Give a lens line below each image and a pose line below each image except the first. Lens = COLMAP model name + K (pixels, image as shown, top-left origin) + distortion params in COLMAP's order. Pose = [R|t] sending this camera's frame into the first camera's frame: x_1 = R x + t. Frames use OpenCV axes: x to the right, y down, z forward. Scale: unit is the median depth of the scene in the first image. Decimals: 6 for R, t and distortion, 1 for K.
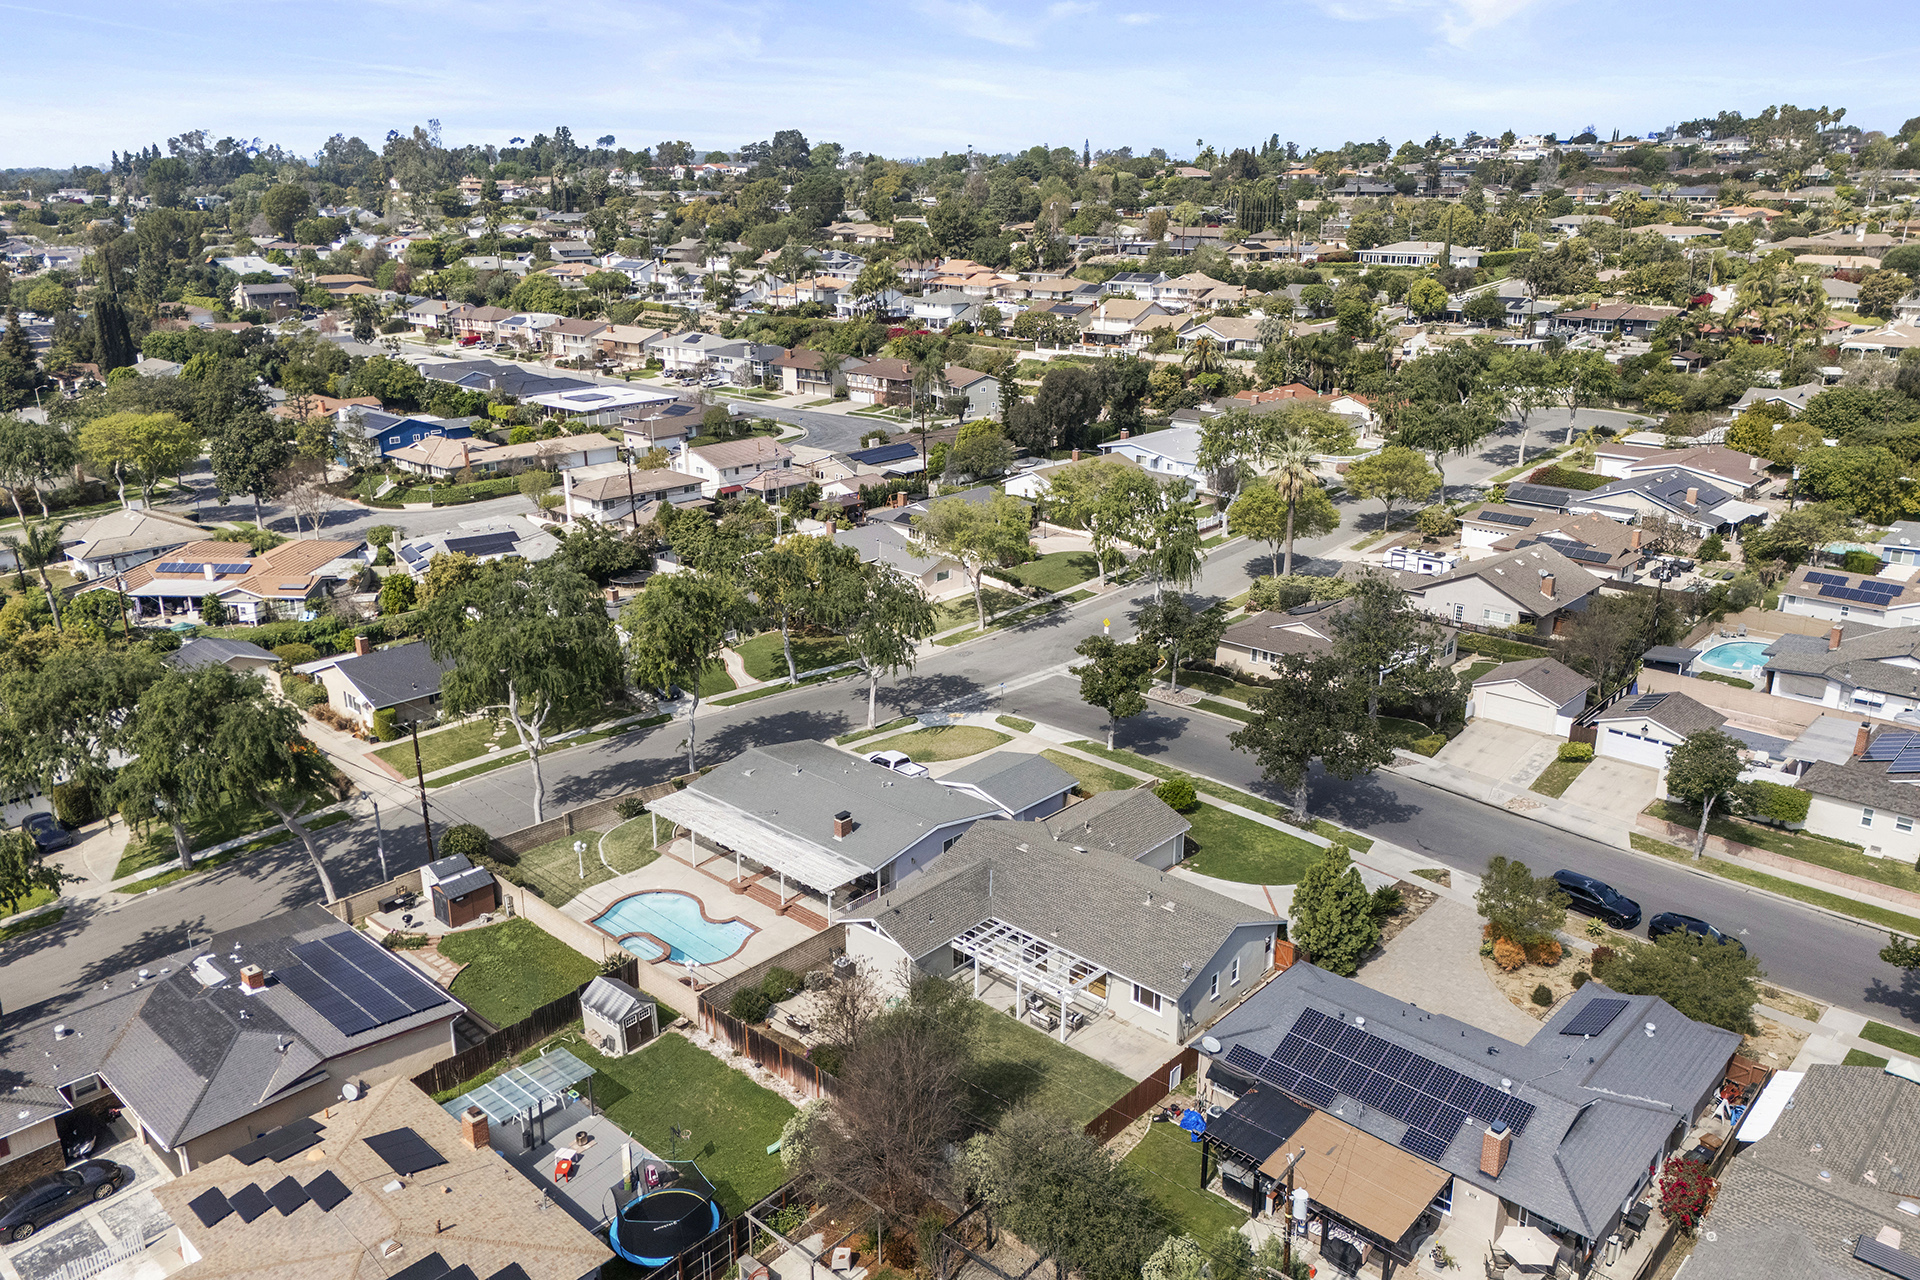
lens RADIAL K [[1467.9, 0, 960.0], [0, 1467.9, 640.0], [0, 0, 1]] dist [0.055793, -0.065066]
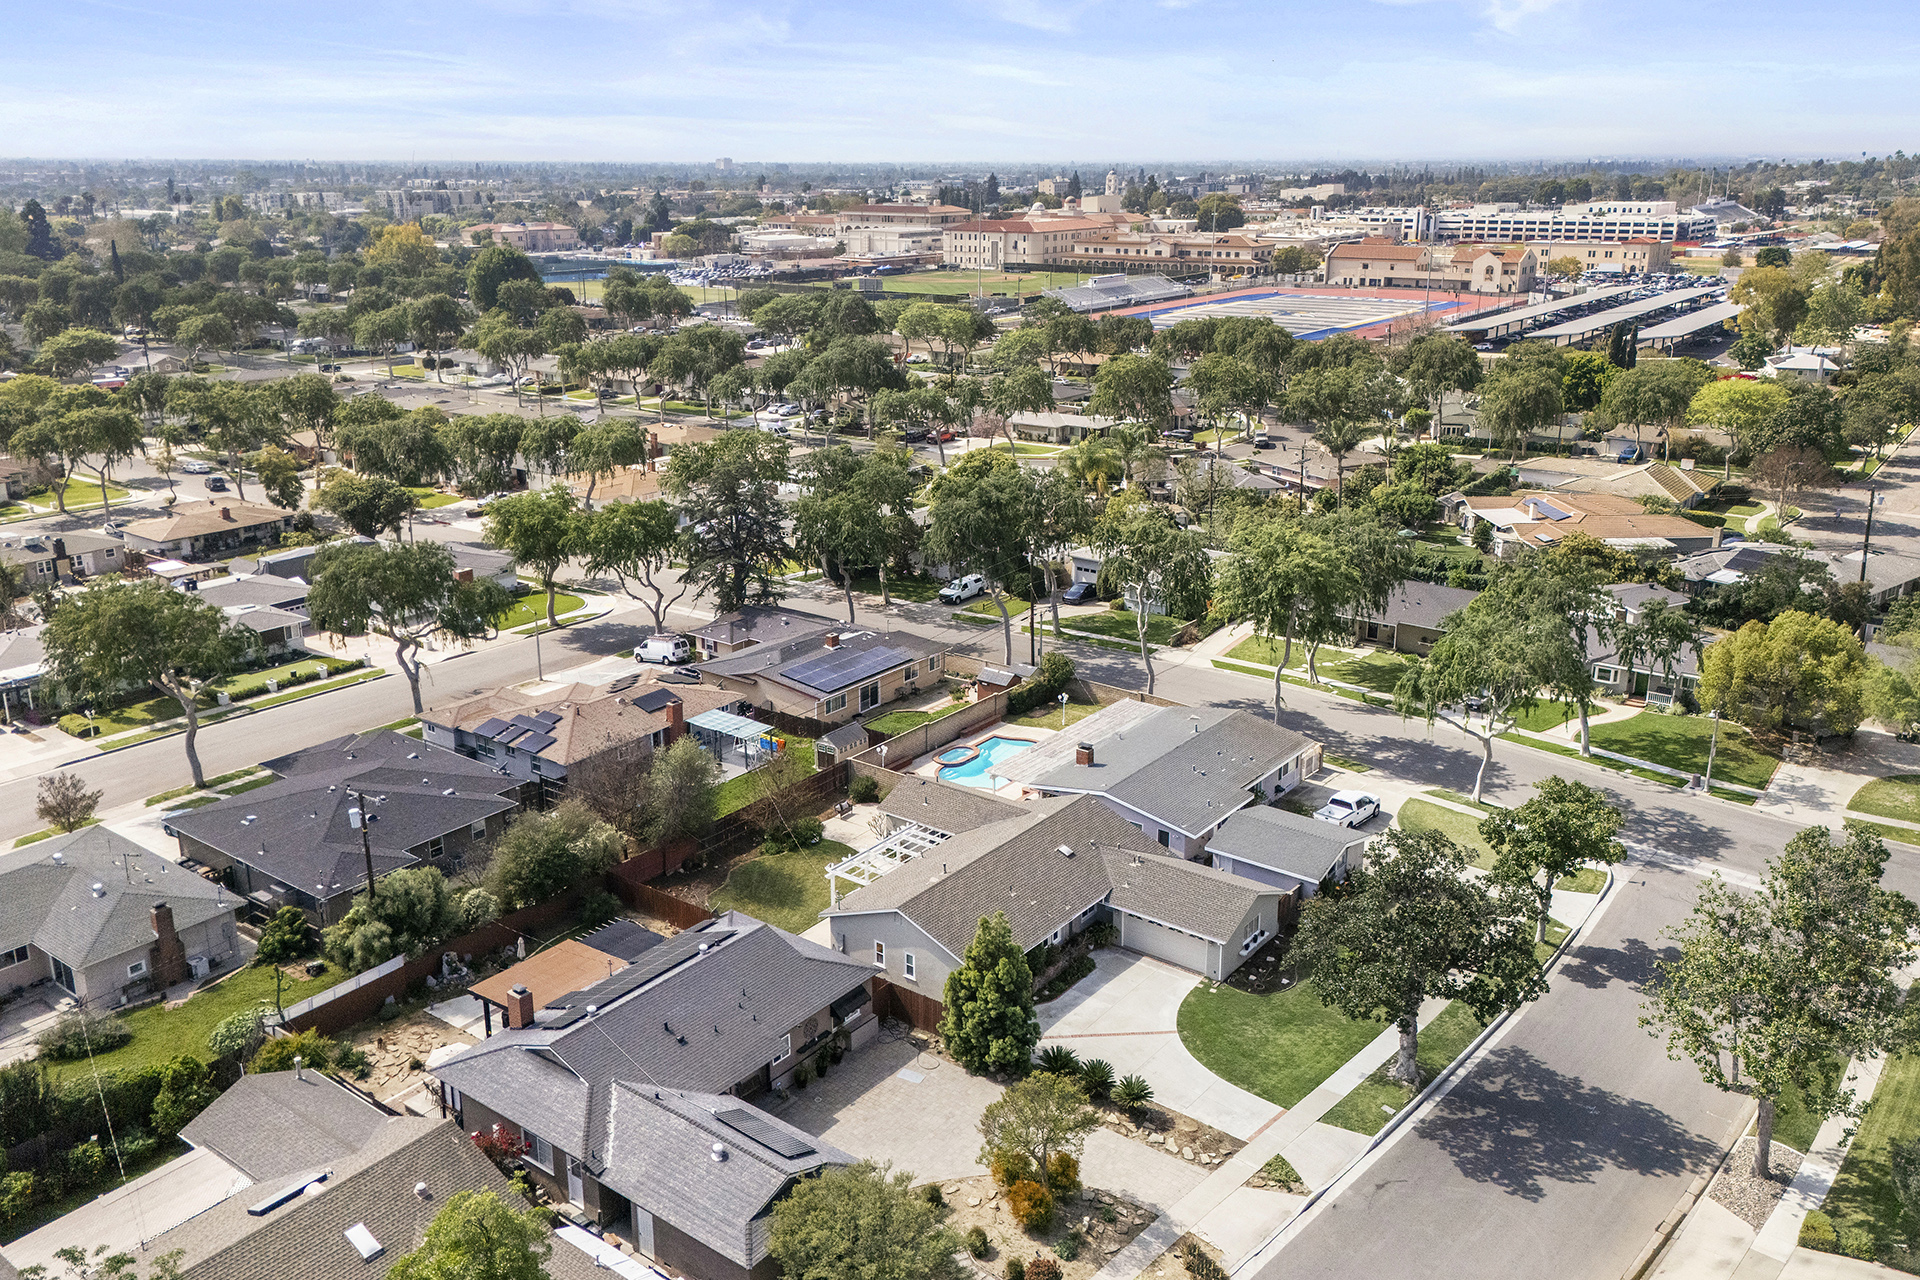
lens RADIAL K [[1467.9, 0, 960.0], [0, 1467.9, 640.0], [0, 0, 1]] dist [0.055793, -0.065066]
pose [[0.088244, 0.306389, -0.947807, 0.723681], [-0.297548, 0.916184, 0.268463, -0.172100], [0.950620, 0.258327, 0.172013, 0.555716]]
